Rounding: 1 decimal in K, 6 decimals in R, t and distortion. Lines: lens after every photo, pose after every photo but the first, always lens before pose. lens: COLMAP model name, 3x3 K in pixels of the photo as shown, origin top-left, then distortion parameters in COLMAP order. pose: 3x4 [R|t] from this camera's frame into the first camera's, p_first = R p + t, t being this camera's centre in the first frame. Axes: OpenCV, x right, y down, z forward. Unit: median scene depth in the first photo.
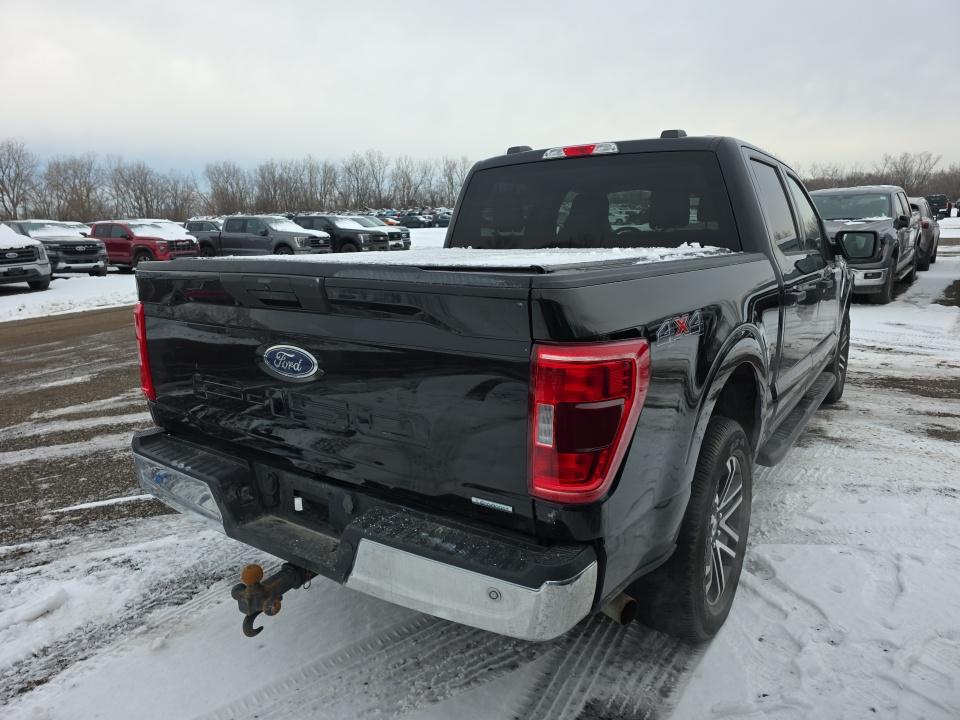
lens RADIAL K [[640.2, 0, 480.0], [0, 640.2, 360.0], [0, 0, 1]] dist [0.046415, -0.040751]
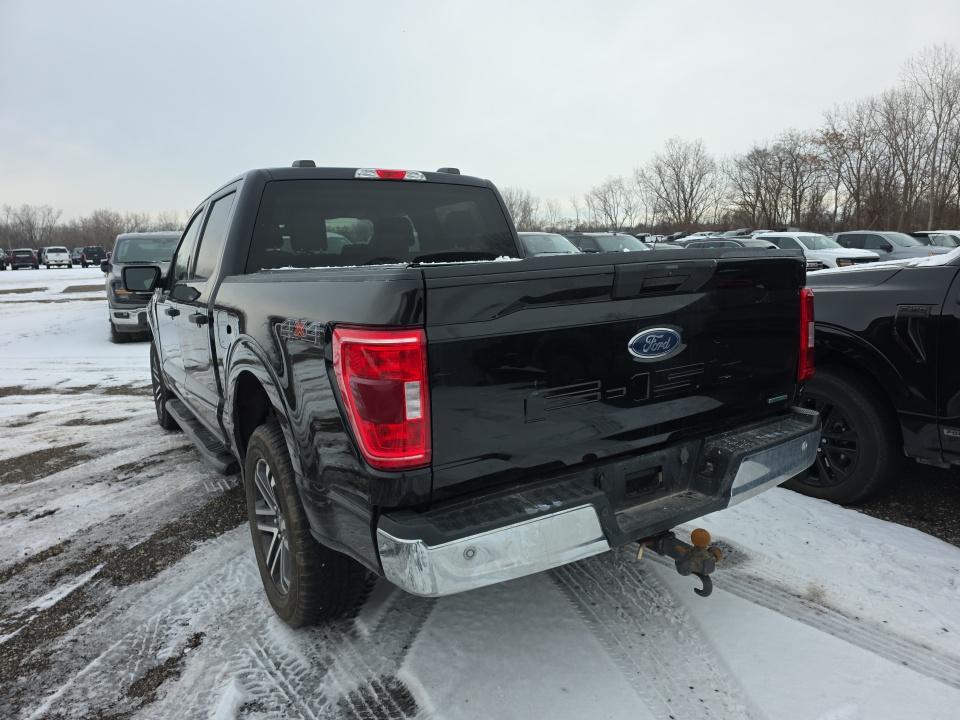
lens RADIAL K [[636.9, 0, 493.5], [0, 636.9, 369.1], [0, 0, 1]] dist [0.045654, -0.042948]
pose [[0.382447, -0.155160, 0.910857, -1.250540], [0.212077, 0.974222, 0.076908, -0.086325], [-0.899310, 0.163759, 0.405494, 0.730846]]
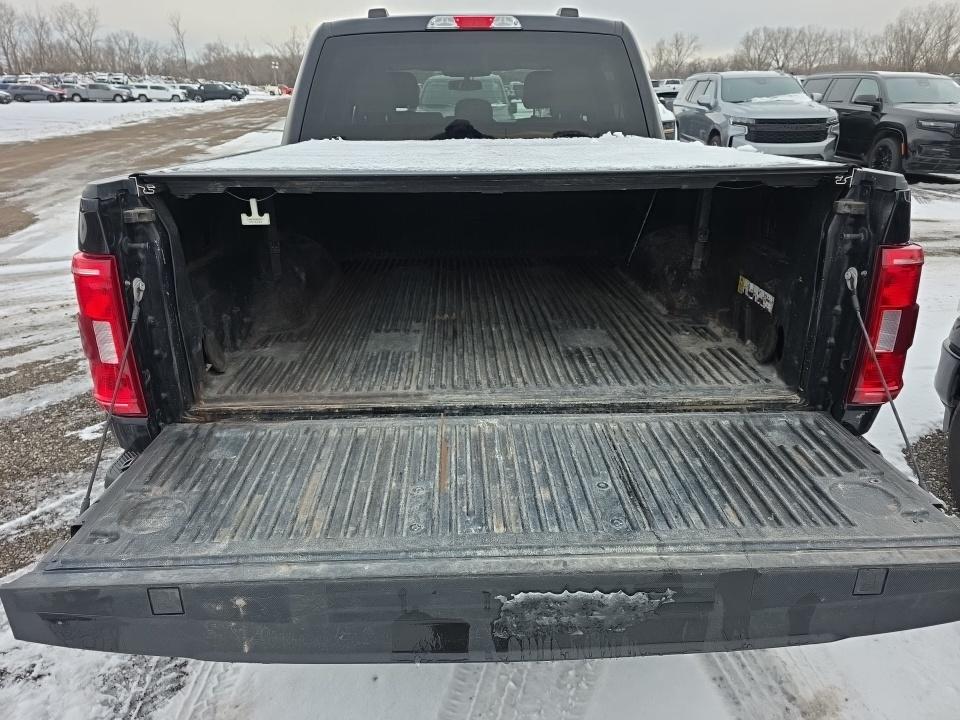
lens RADIAL K [[640.2, 0, 480.0], [0, 640.2, 360.0], [0, 0, 1]] dist [0.046415, -0.040751]
pose [[0.804908, -0.205480, 0.556687, -0.662105], [0.108092, 0.973208, 0.202935, -0.085731], [-0.583471, -0.103171, 0.805554, 0.371244]]
